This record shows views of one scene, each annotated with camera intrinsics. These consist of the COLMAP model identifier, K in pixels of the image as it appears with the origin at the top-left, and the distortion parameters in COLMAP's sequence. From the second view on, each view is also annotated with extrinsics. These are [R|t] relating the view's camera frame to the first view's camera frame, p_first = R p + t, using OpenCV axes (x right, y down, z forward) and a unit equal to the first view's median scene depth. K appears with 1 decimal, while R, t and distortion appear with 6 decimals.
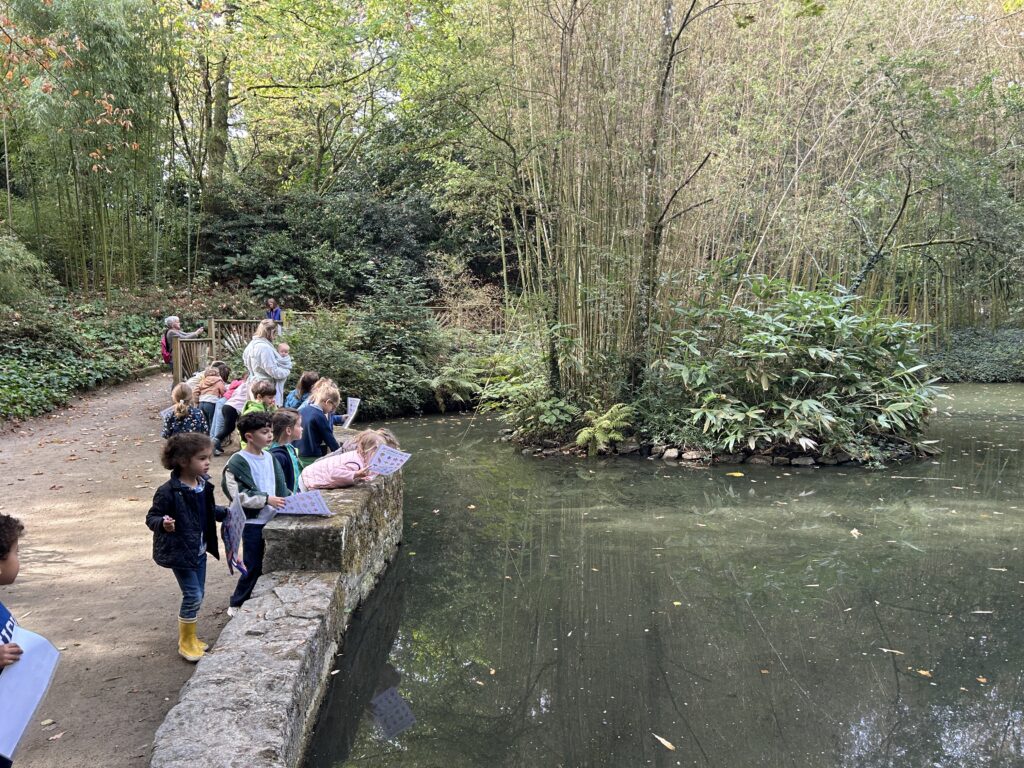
lens RADIAL K [[758.9, 0, 521.7], [0, 758.9, 380.0], [0, 0, 1]] dist [0.040536, -0.048505]
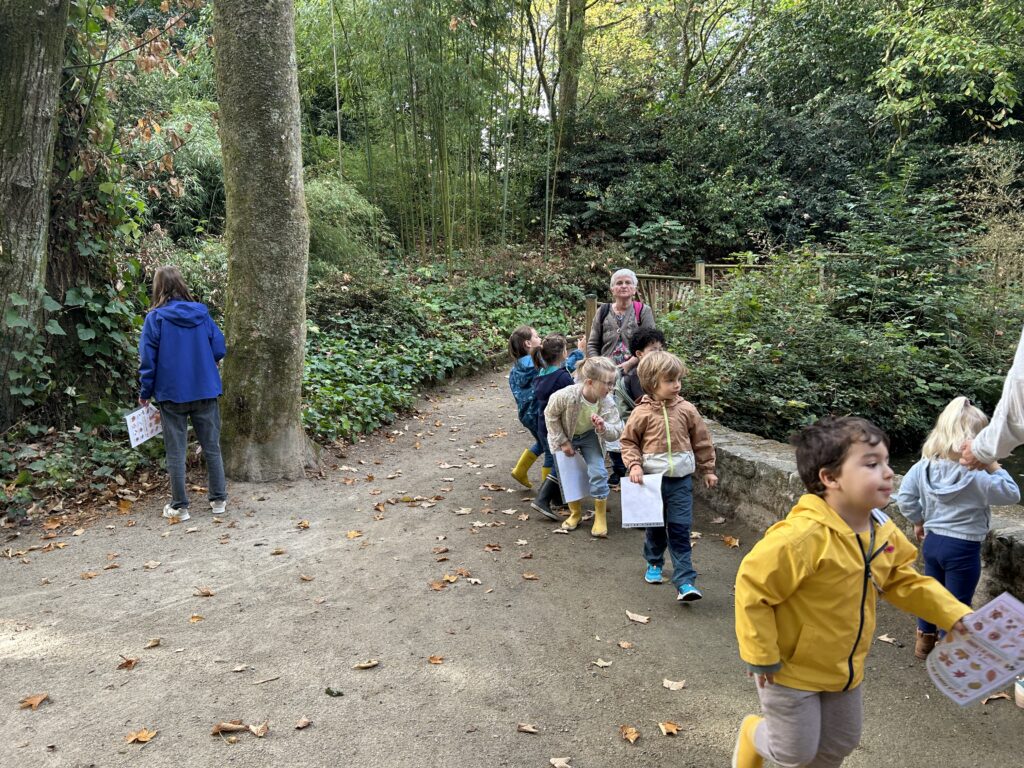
lens RADIAL K [[758.9, 0, 514.2], [0, 758.9, 388.4], [0, 0, 1]] dist [0.040536, -0.048505]
pose [[0.930259, 0.022151, -0.366234, -0.241469], [-0.009237, 0.999273, 0.036979, -0.008407], [0.366787, -0.031017, 0.929788, 0.378526]]
